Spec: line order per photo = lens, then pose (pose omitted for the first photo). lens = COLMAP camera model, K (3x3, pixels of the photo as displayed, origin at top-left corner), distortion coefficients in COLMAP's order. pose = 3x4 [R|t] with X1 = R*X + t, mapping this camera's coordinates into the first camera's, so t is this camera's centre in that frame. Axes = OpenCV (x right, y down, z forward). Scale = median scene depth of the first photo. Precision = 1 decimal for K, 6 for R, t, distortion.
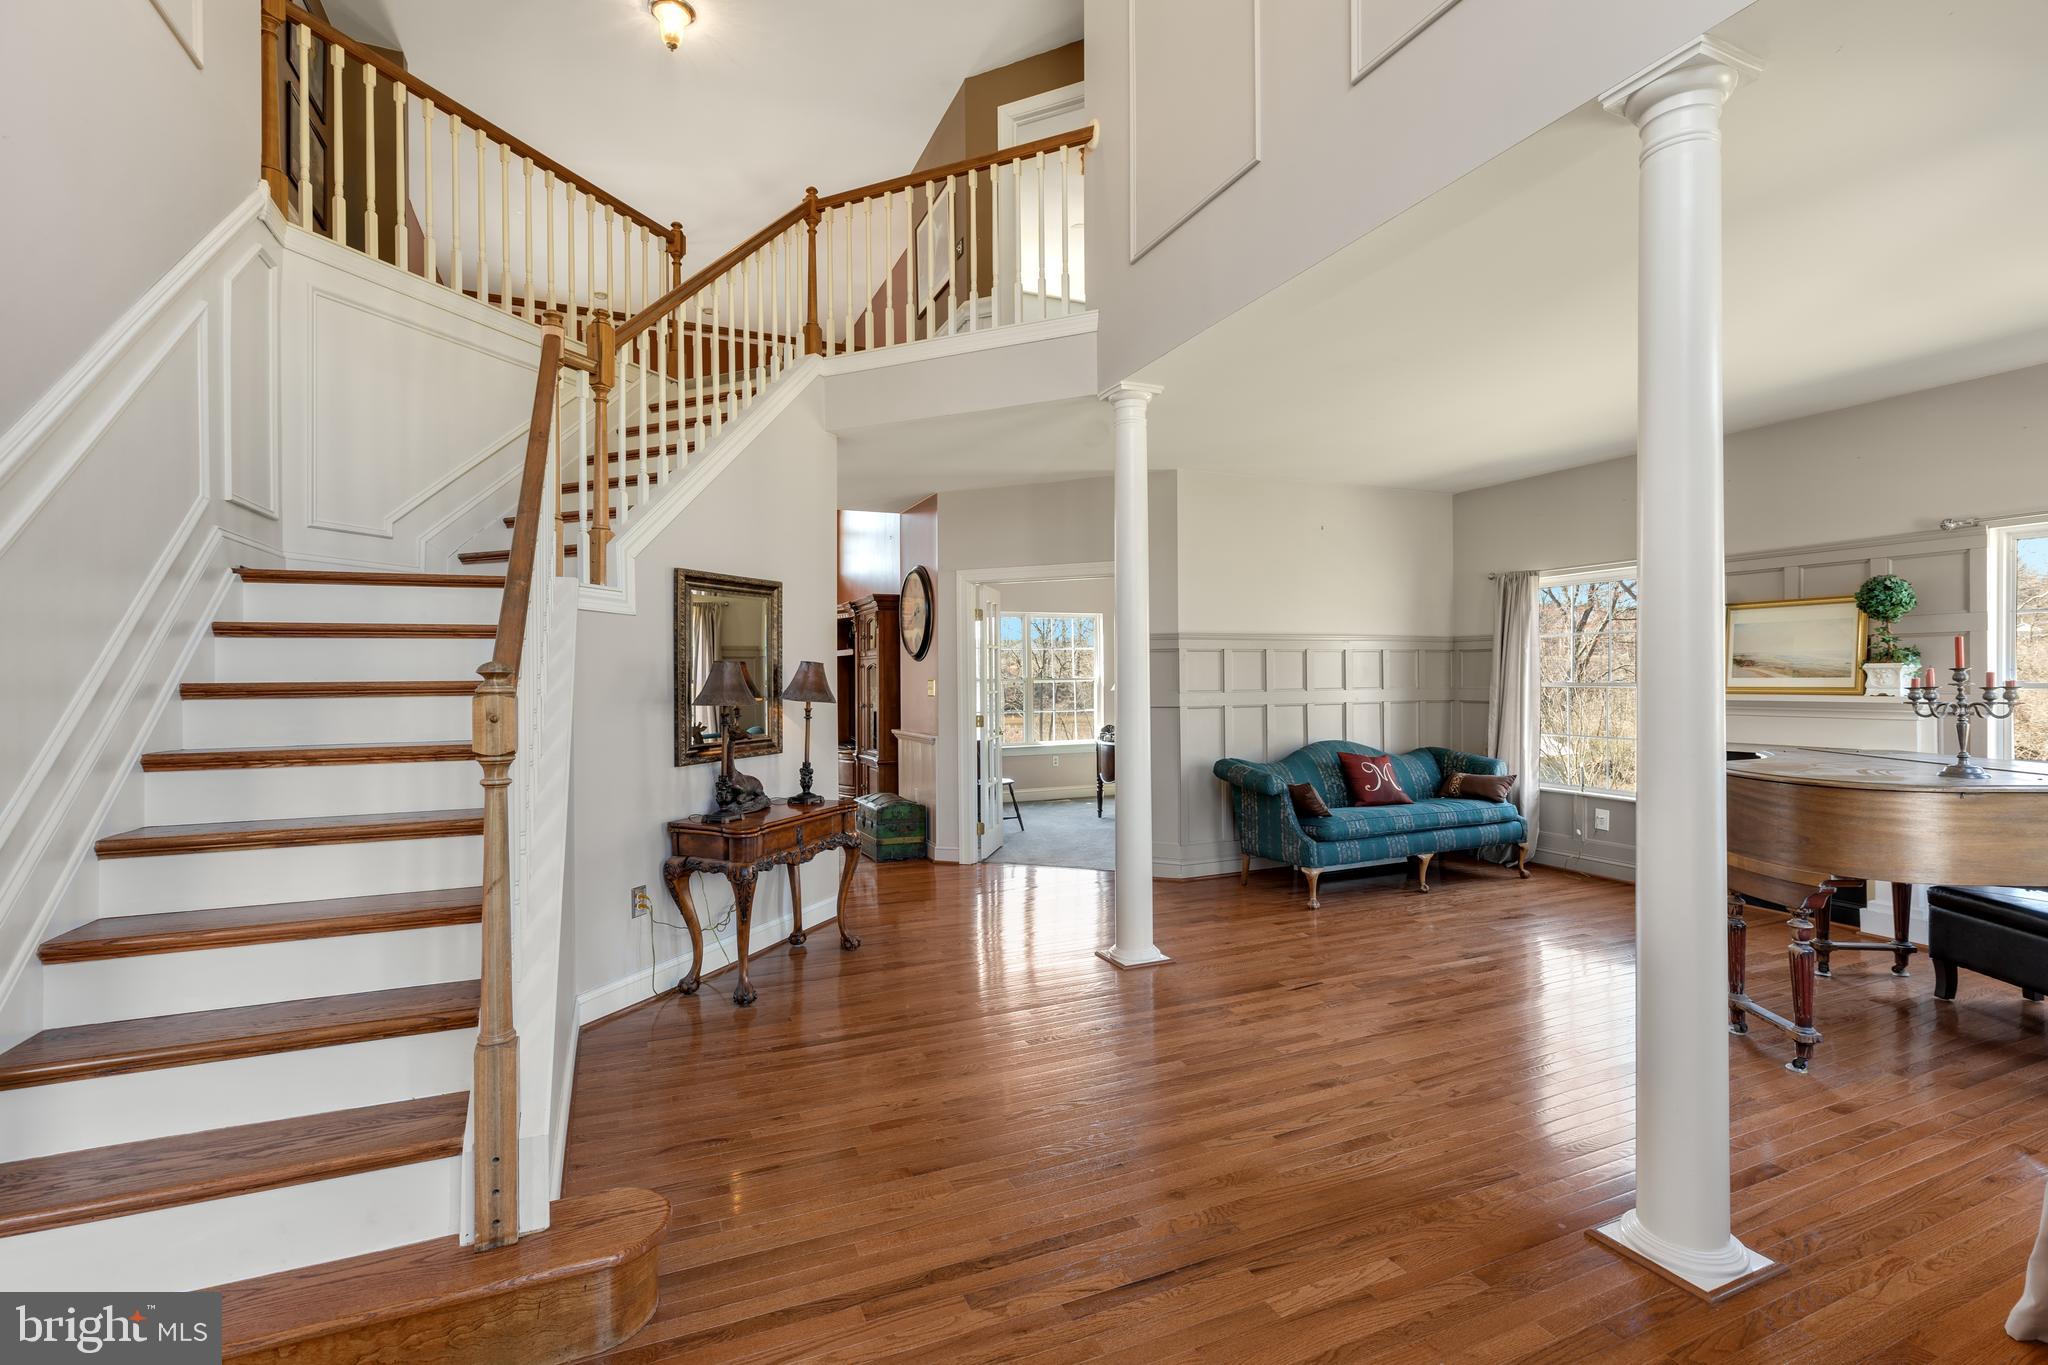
lens RADIAL K [[902.1, 0, 1024.0], [0, 902.1, 682.5], [0, 0, 1]] dist [0.000380, 0.000042]
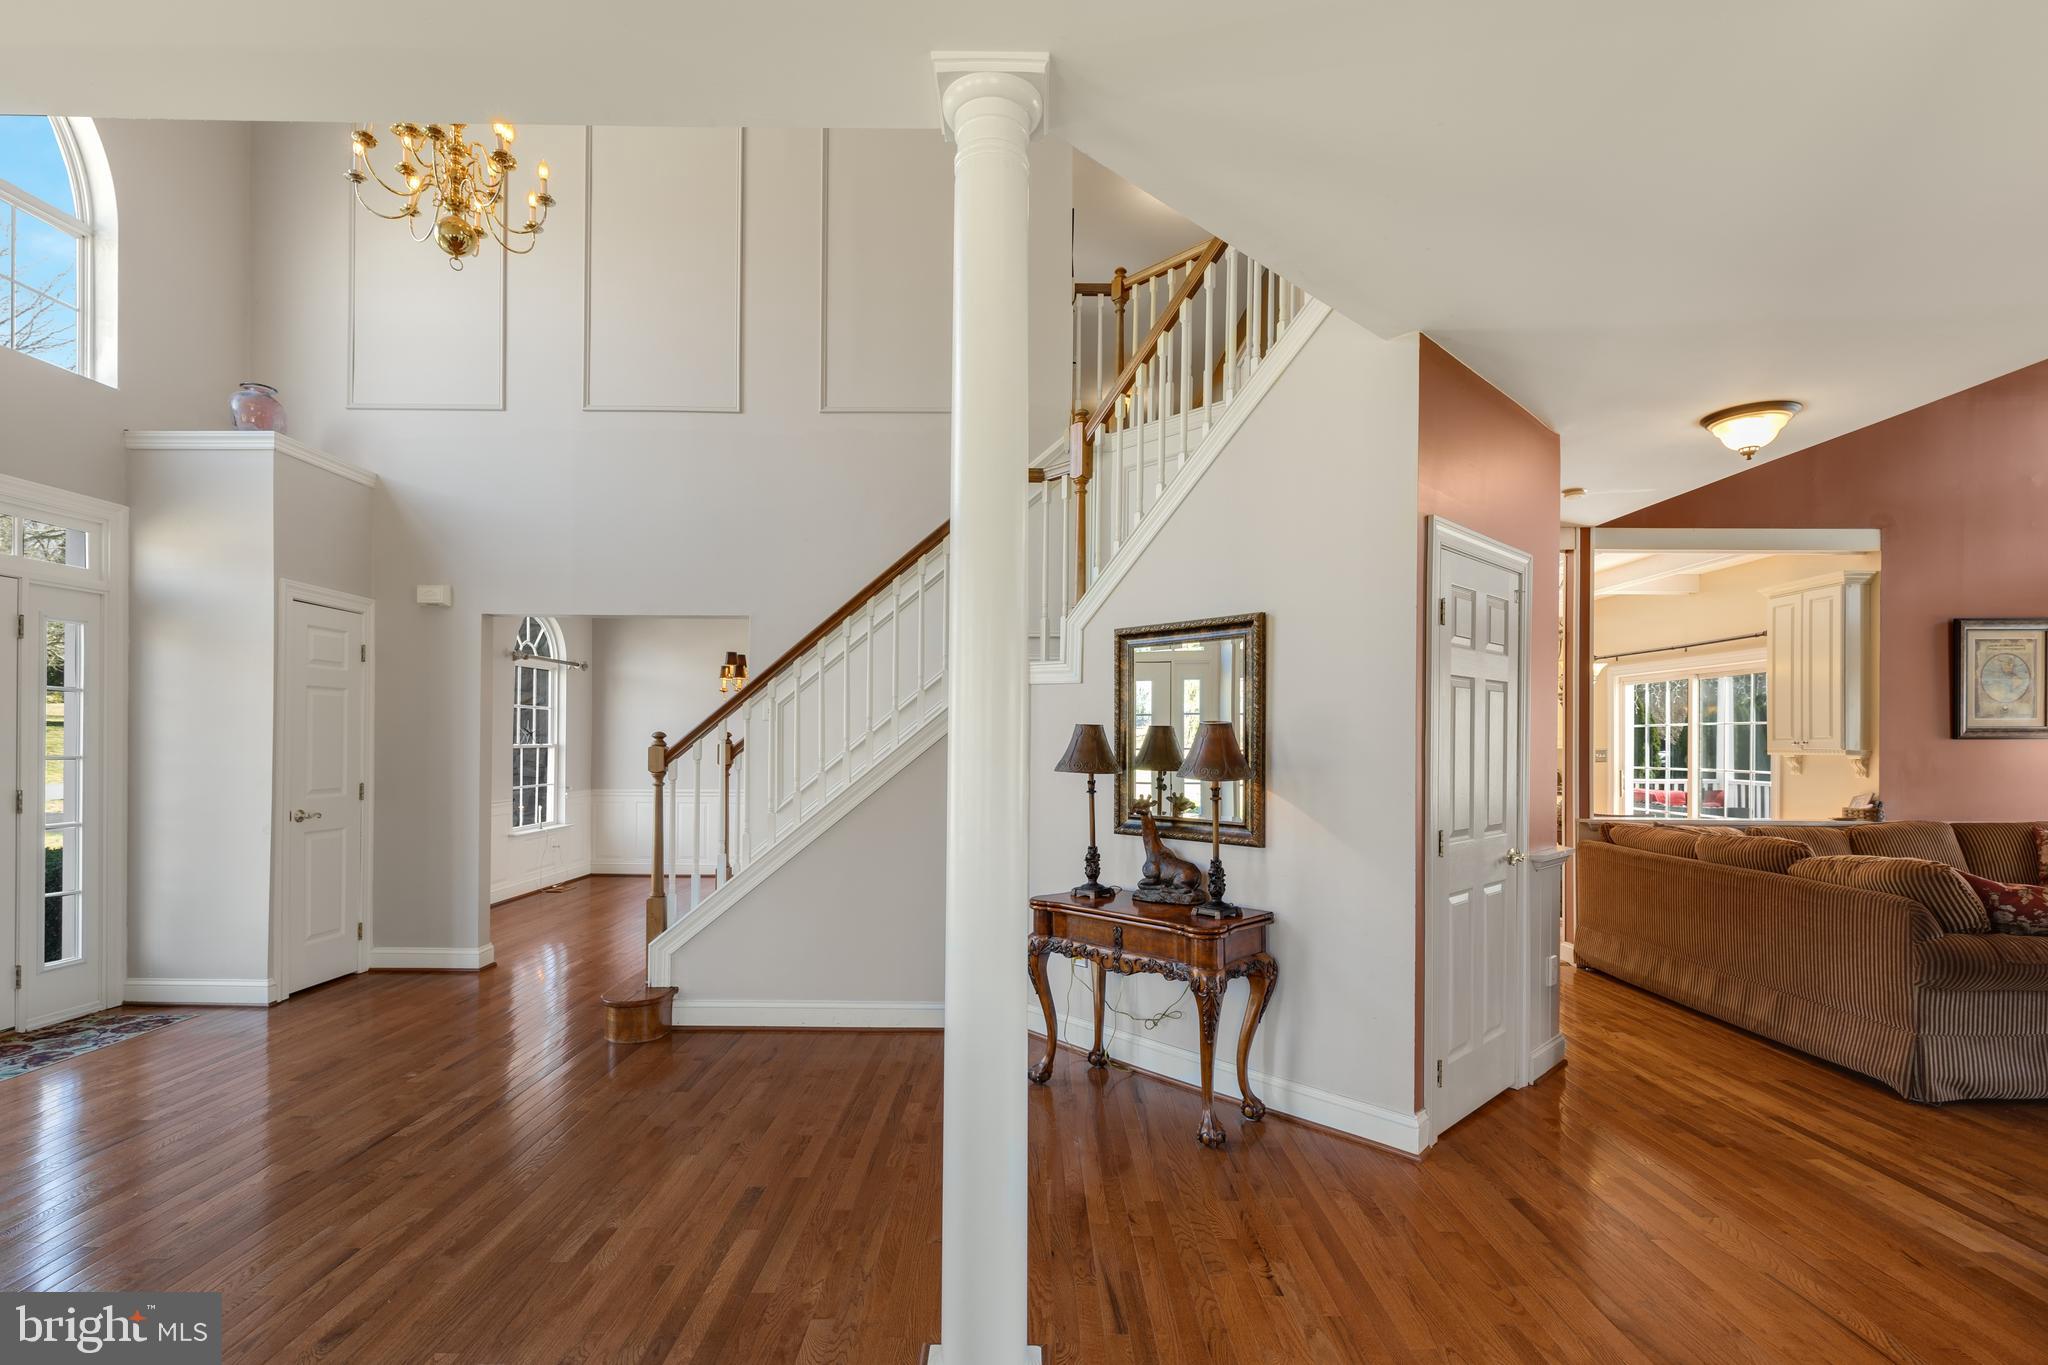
lens RADIAL K [[935.5, 0, 1020.9], [0, 935.5, 738.1], [0, 0, 1]] dist [0.002736, 0.000339]
pose [[-0.411857, 0.001780, -0.911247, 0.559877], [-0.003350, 0.999988, 0.003468, -0.012778], [0.911242, 0.004481, -0.411846, 1.291509]]
